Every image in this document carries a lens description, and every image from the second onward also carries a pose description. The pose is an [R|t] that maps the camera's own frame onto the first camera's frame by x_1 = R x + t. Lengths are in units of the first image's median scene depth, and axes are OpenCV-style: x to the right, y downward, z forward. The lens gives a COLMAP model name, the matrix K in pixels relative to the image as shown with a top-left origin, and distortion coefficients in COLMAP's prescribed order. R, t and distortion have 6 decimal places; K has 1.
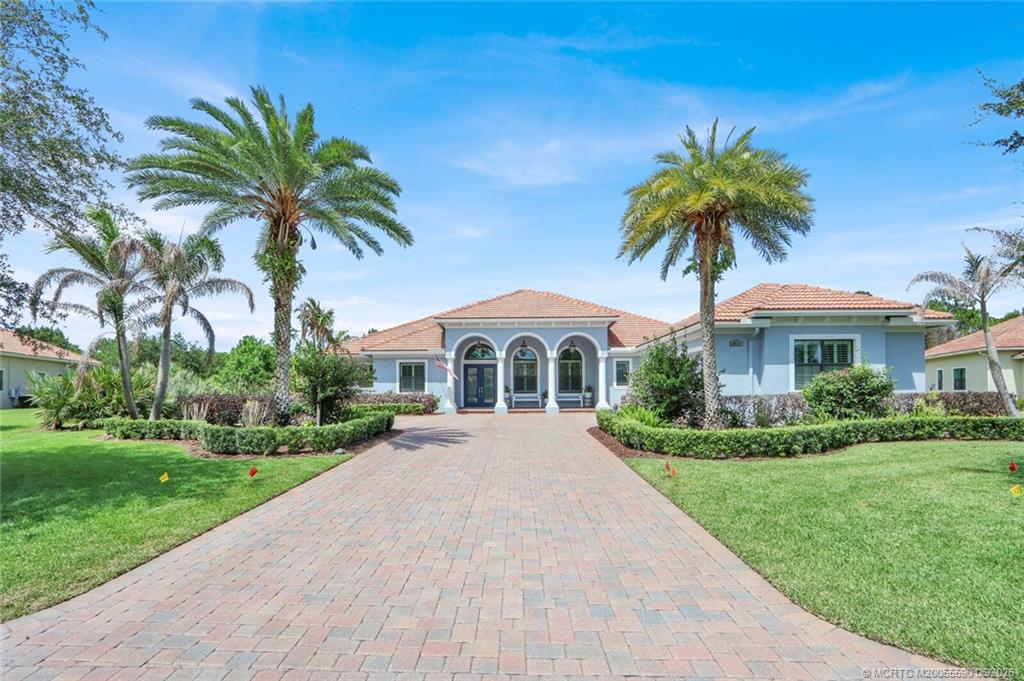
lens RADIAL K [[472.0, 0, 507.6], [0, 472.0, 379.8], [0, 0, 1]] dist [-0.014193, -0.000216]
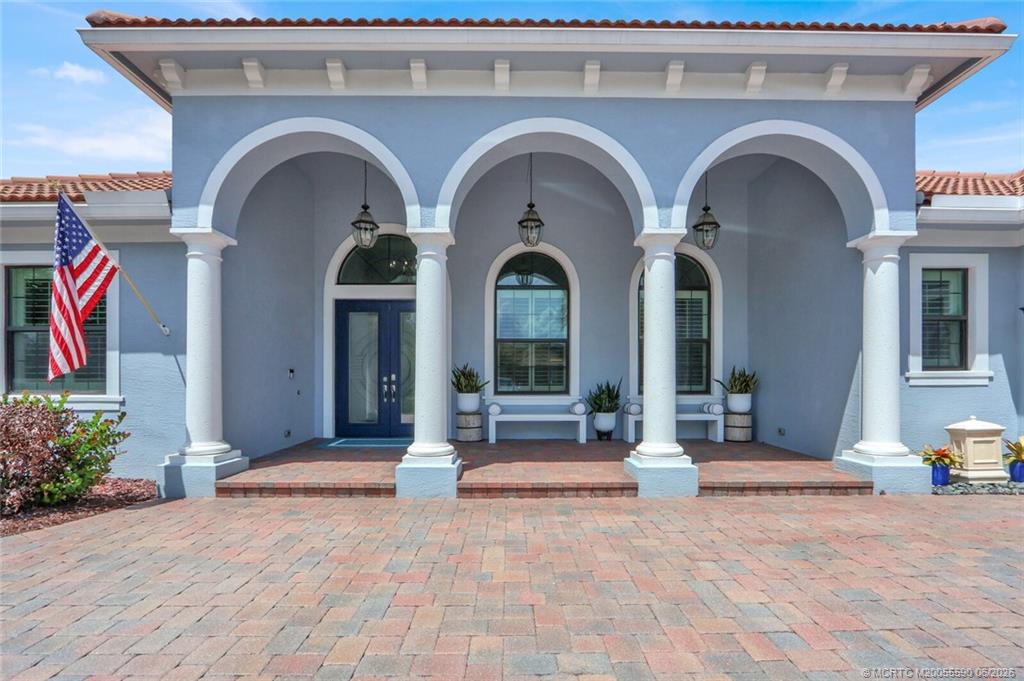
lens RADIAL K [[472.0, 0, 507.6], [0, 472.0, 379.8], [0, 0, 1]] dist [-0.014193, -0.000216]
pose [[0.999849, 0.008162, 0.015310, 0.018849], [-0.008395, 0.999848, 0.015268, 0.015597], [-0.015183, -0.015394, 0.999766, 0.777869]]
